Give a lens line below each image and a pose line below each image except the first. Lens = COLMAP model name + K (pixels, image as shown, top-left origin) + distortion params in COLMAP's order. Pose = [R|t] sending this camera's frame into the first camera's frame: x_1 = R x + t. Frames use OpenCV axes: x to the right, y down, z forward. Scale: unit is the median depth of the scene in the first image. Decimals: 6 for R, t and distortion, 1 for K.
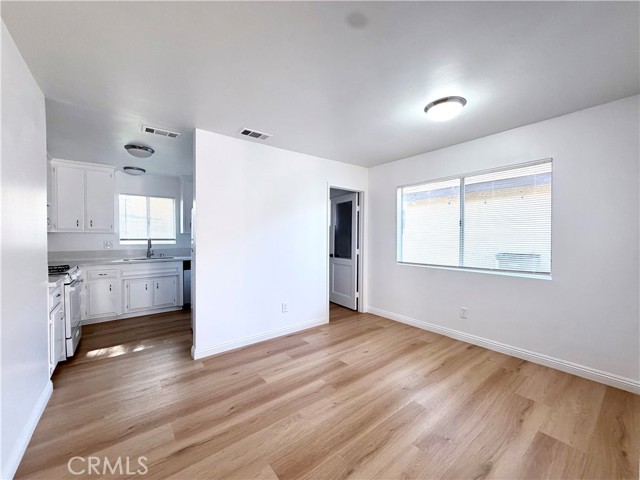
lens RADIAL K [[255.3, 0, 320.6], [0, 255.3, 240.4], [0, 0, 1]] dist [-0.002140, -0.000263]
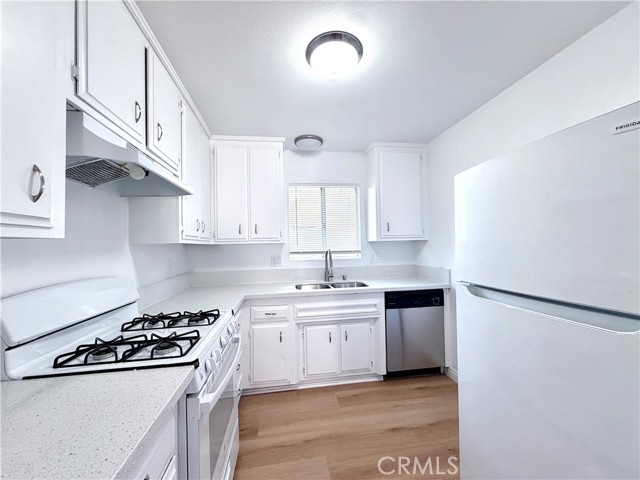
lens RADIAL K [[255.3, 0, 317.9], [0, 255.3, 241.0], [0, 0, 1]] dist [-0.002140, -0.000263]
pose [[0.881131, -0.016048, -0.472601, -0.413388], [0.006789, 0.999750, -0.021290, -0.019154], [0.472824, 0.015551, 0.881019, 0.458595]]
